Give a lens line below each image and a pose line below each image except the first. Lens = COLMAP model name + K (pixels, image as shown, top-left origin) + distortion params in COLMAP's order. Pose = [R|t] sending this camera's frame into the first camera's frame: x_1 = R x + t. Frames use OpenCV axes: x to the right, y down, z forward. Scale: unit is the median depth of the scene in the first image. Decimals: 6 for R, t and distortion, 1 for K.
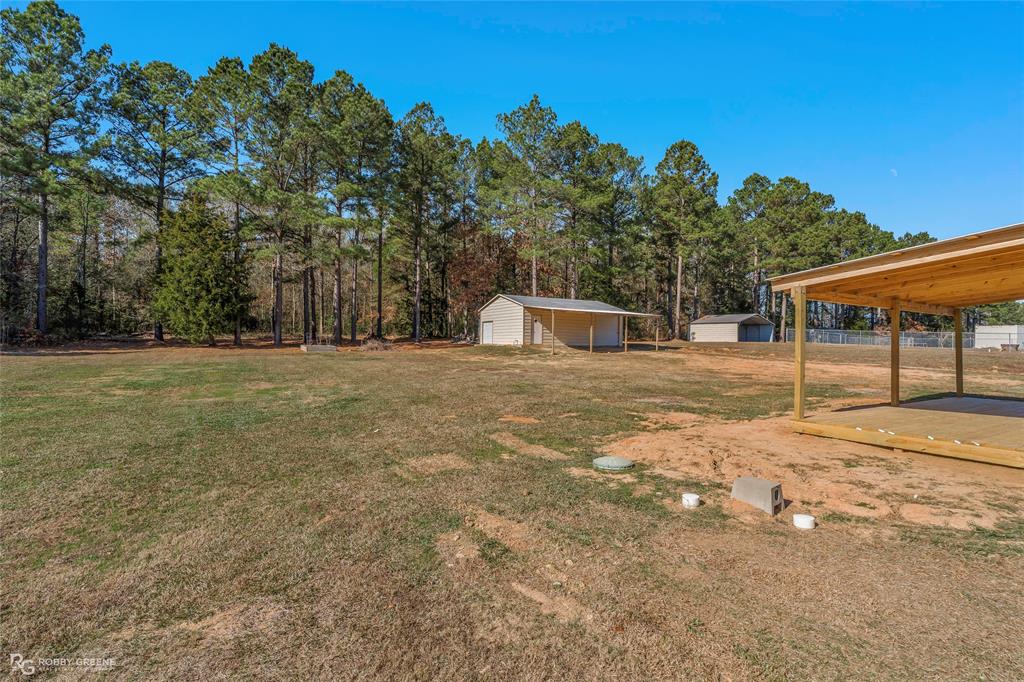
lens RADIAL K [[460.1, 0, 512.0], [0, 460.1, 341.0], [0, 0, 1]] dist [0.000989, 0.000225]
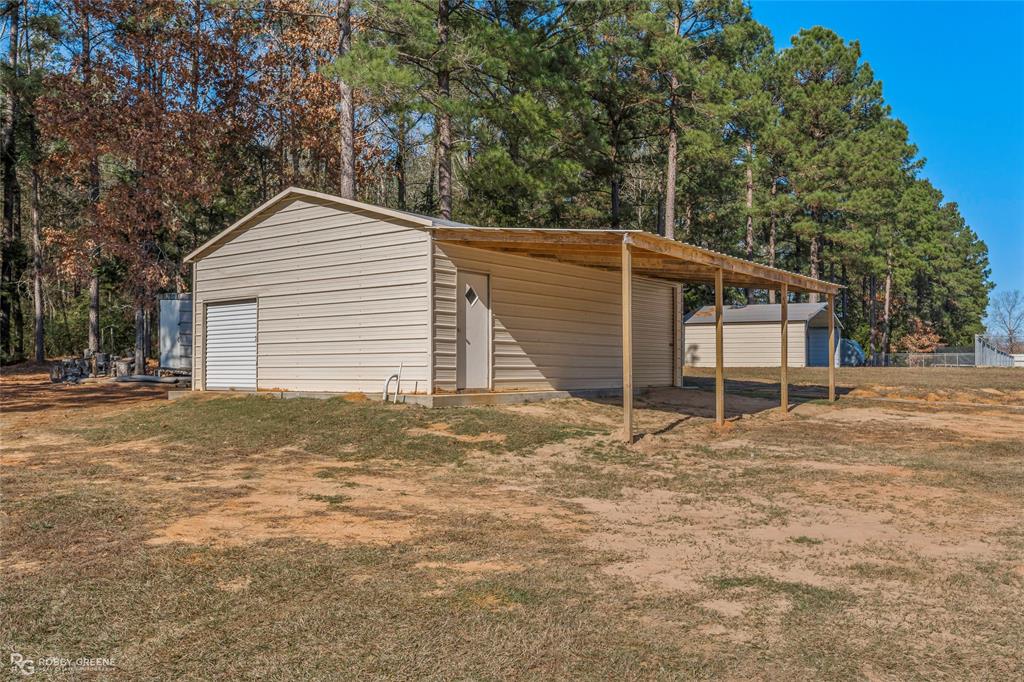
lens RADIAL K [[846.1, 0, 512.0], [0, 846.1, 341.0], [0, 0, 1]] dist [0.000985, -0.000028]
pose [[0.922093, 0.000769, 0.386967, -0.094612], [0.009313, 0.999664, -0.024180, -0.007848], [-0.386855, 0.025900, 0.921777, 0.544126]]
